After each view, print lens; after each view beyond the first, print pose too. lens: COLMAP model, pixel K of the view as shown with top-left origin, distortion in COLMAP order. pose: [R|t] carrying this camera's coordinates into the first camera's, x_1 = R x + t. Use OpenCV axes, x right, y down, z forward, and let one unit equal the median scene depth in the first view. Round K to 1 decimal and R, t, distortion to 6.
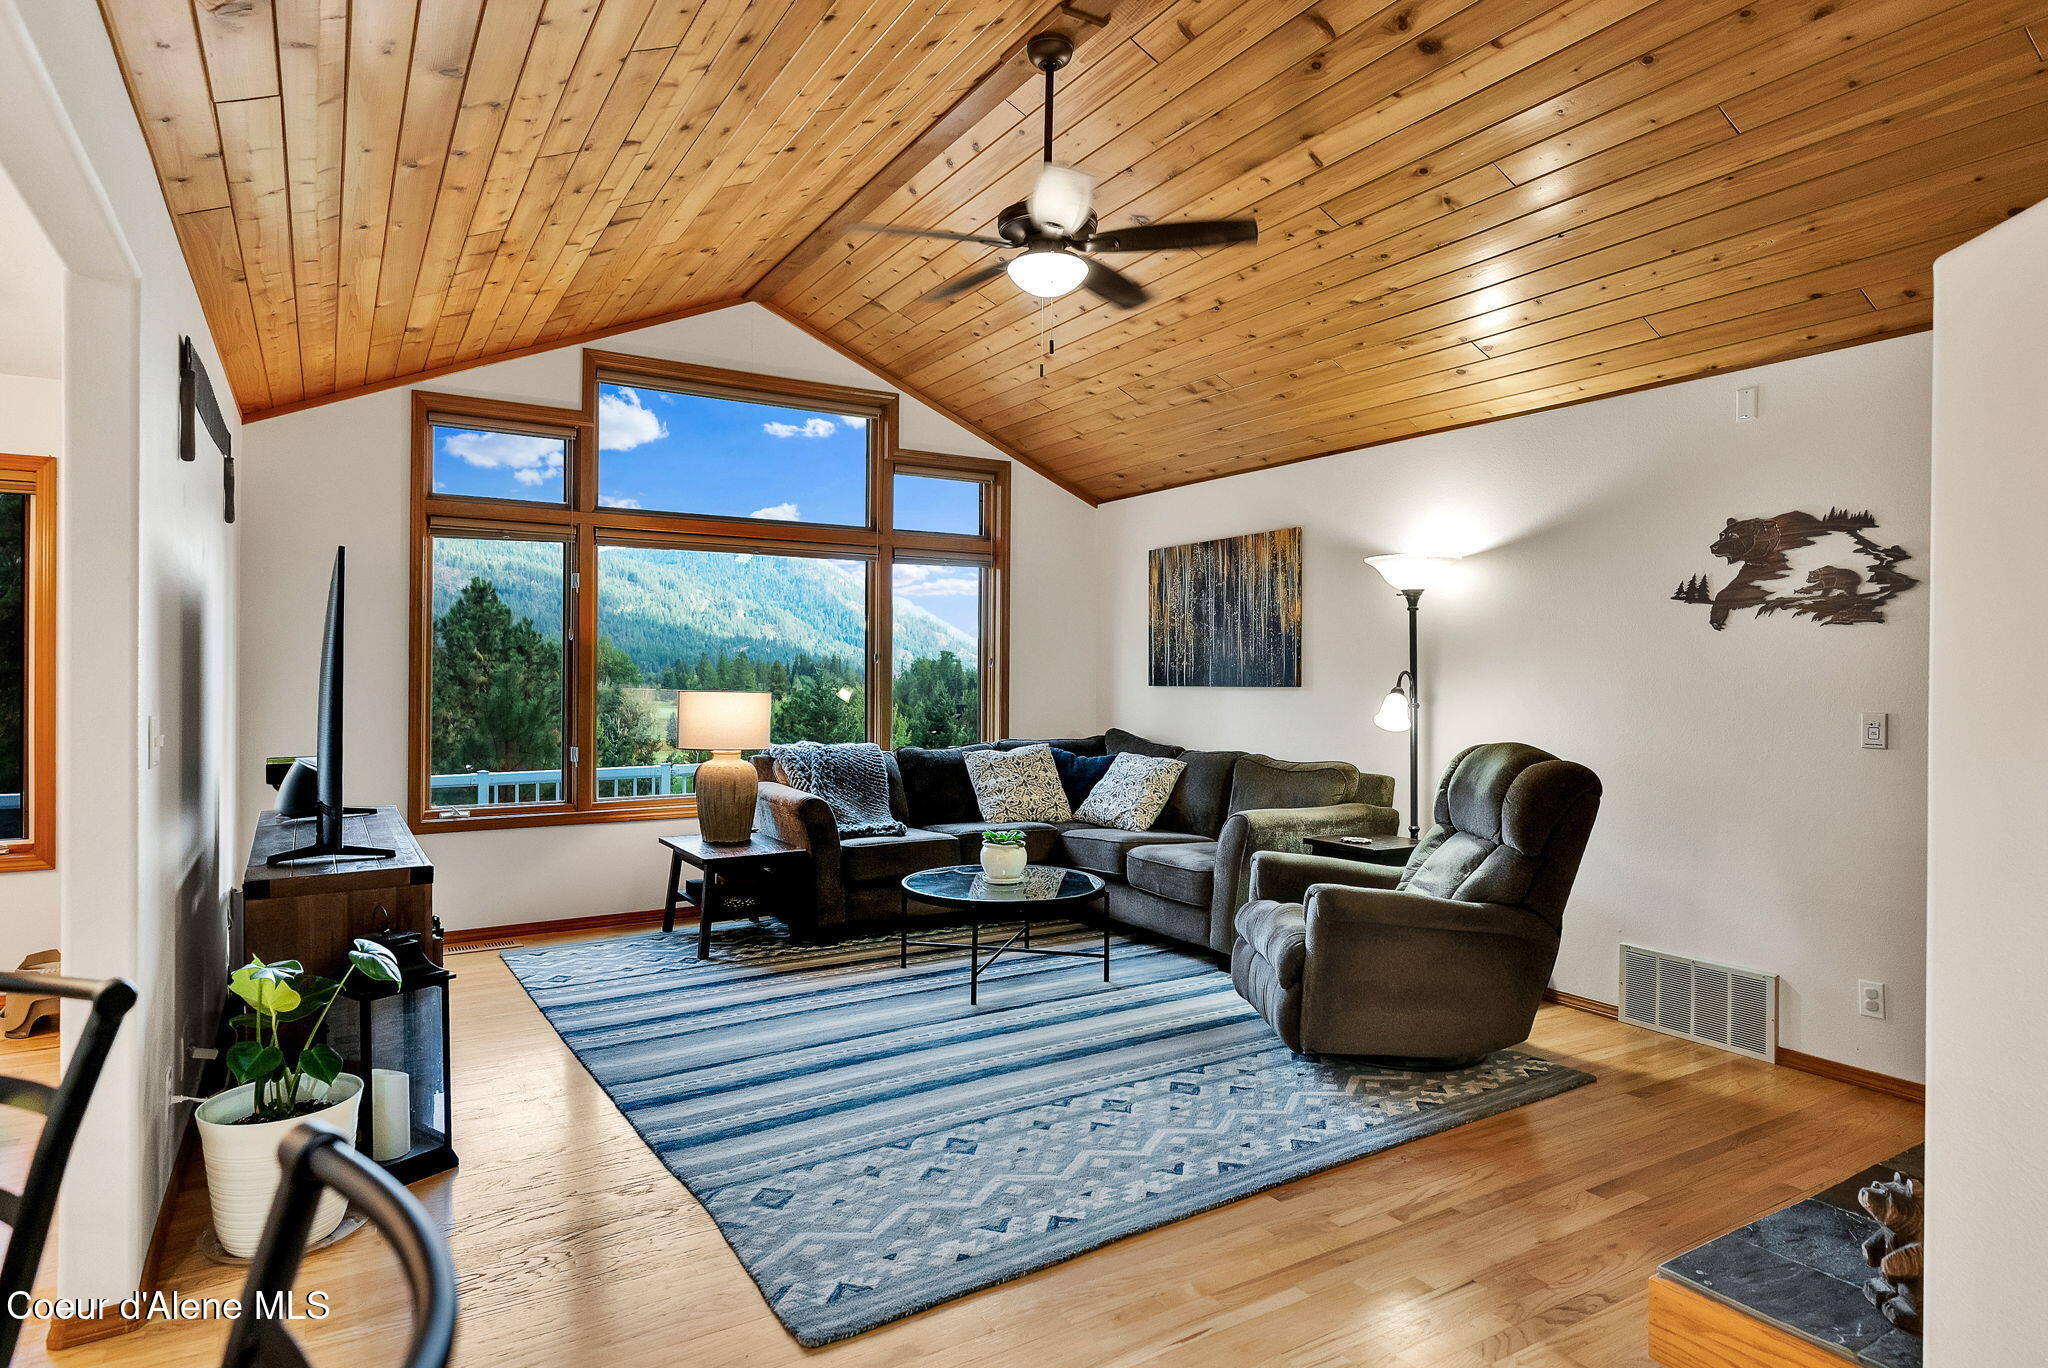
lens RADIAL K [[1128.3, 0, 1019.6], [0, 1128.3, 680.9], [0, 0, 1]] dist [0.000337, -0.000180]
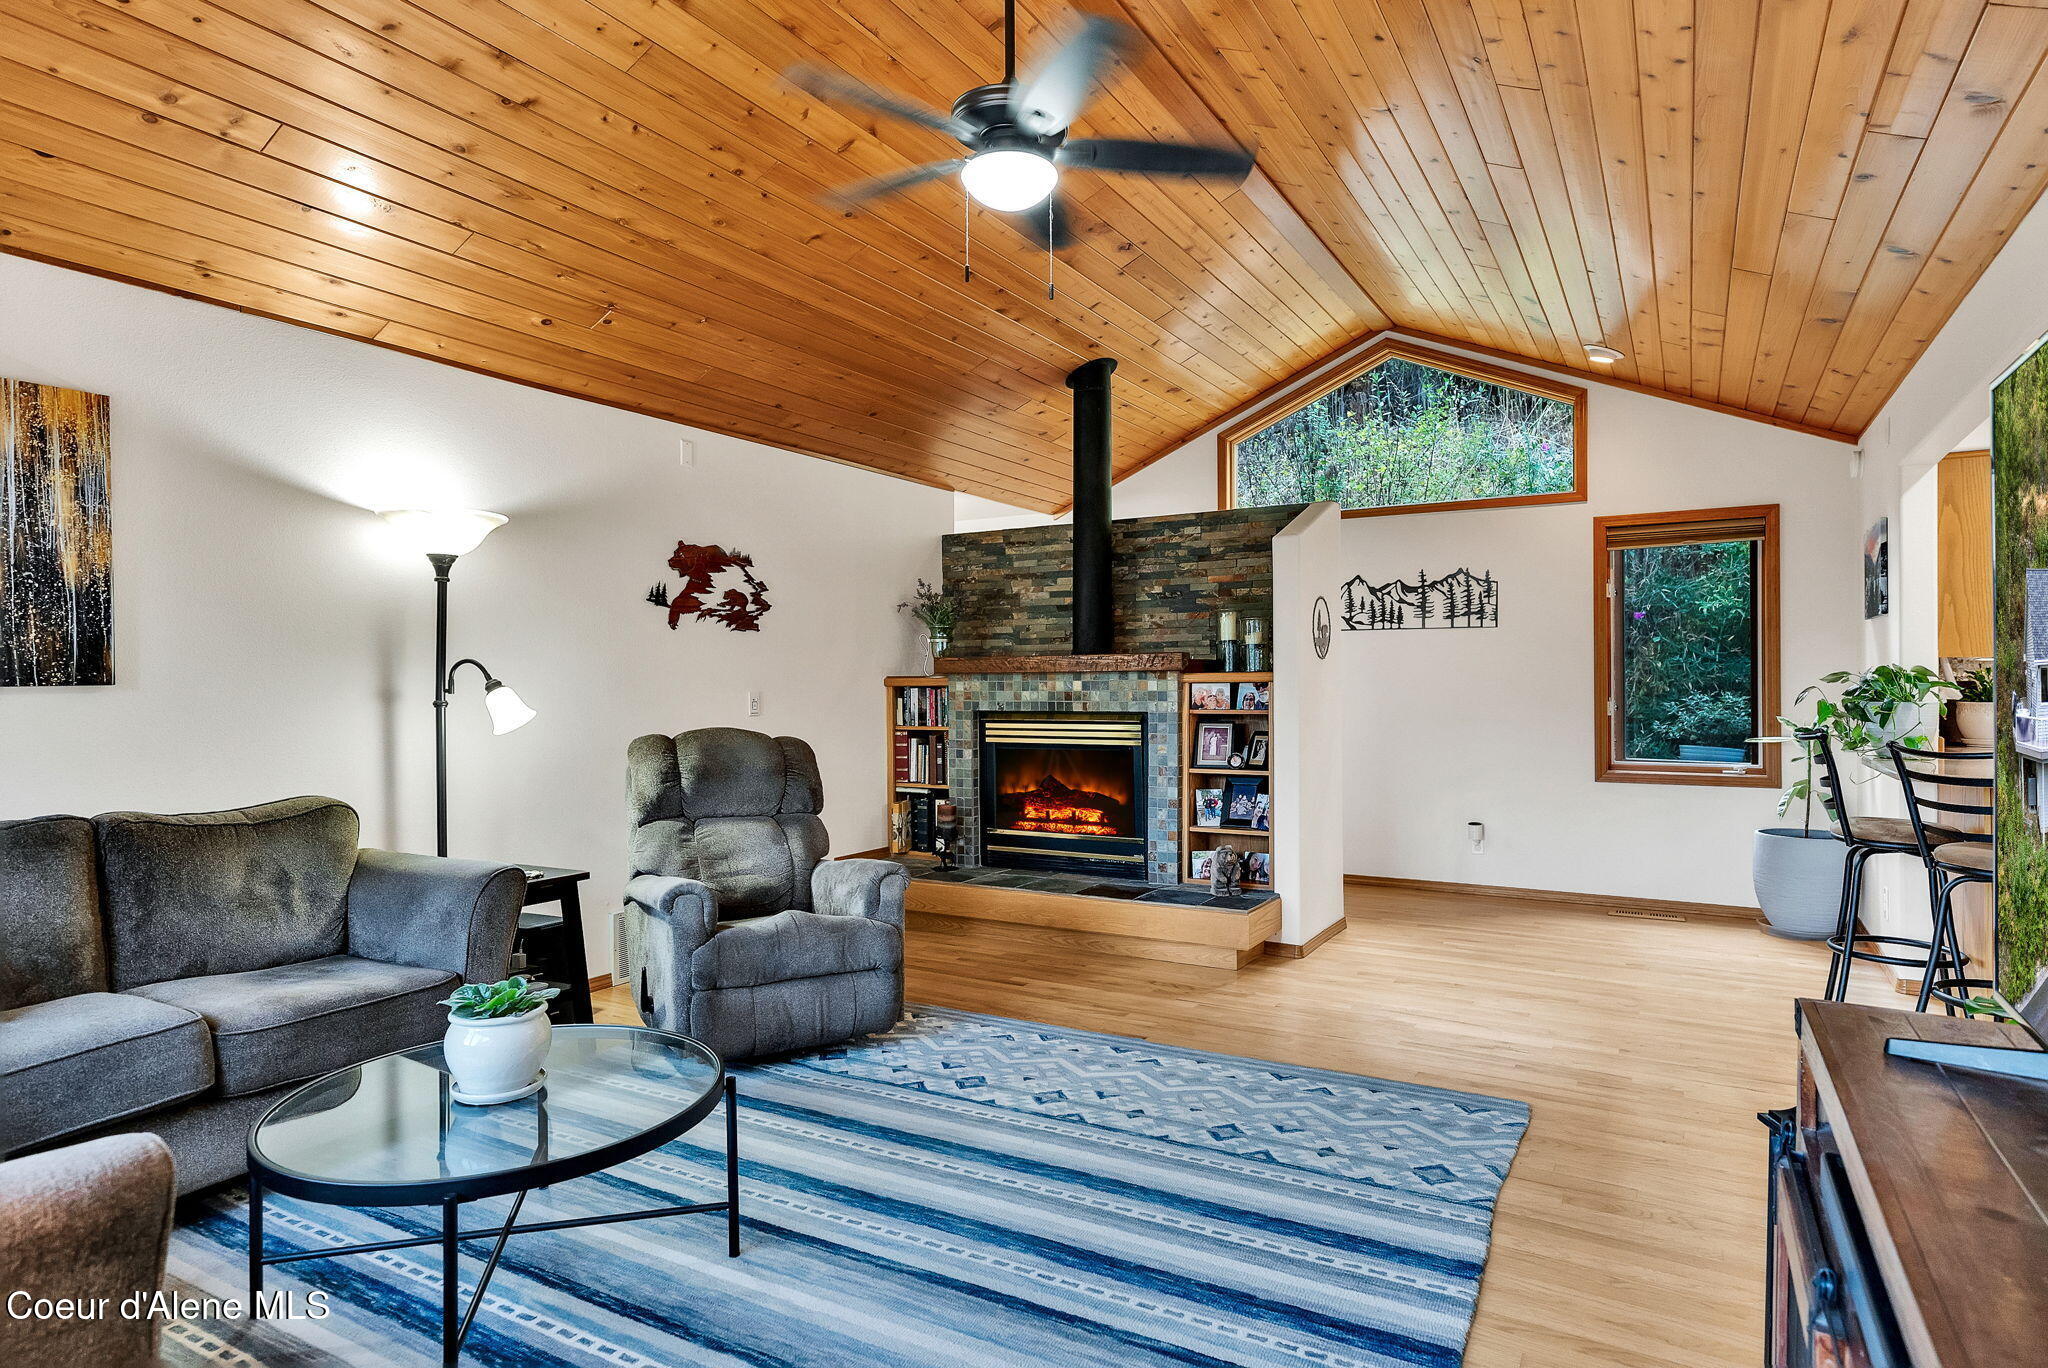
lens RADIAL K [[1128.3, 0, 1019.6], [0, 1128.3, 680.9], [0, 0, 1]] dist [0.000337, -0.000180]
pose [[-0.465905, -0.006164, 0.884813, -0.739442], [0.008232, 0.999902, 0.011300, 0.000577], [-0.884796, 0.012548, -0.465809, 1.414713]]
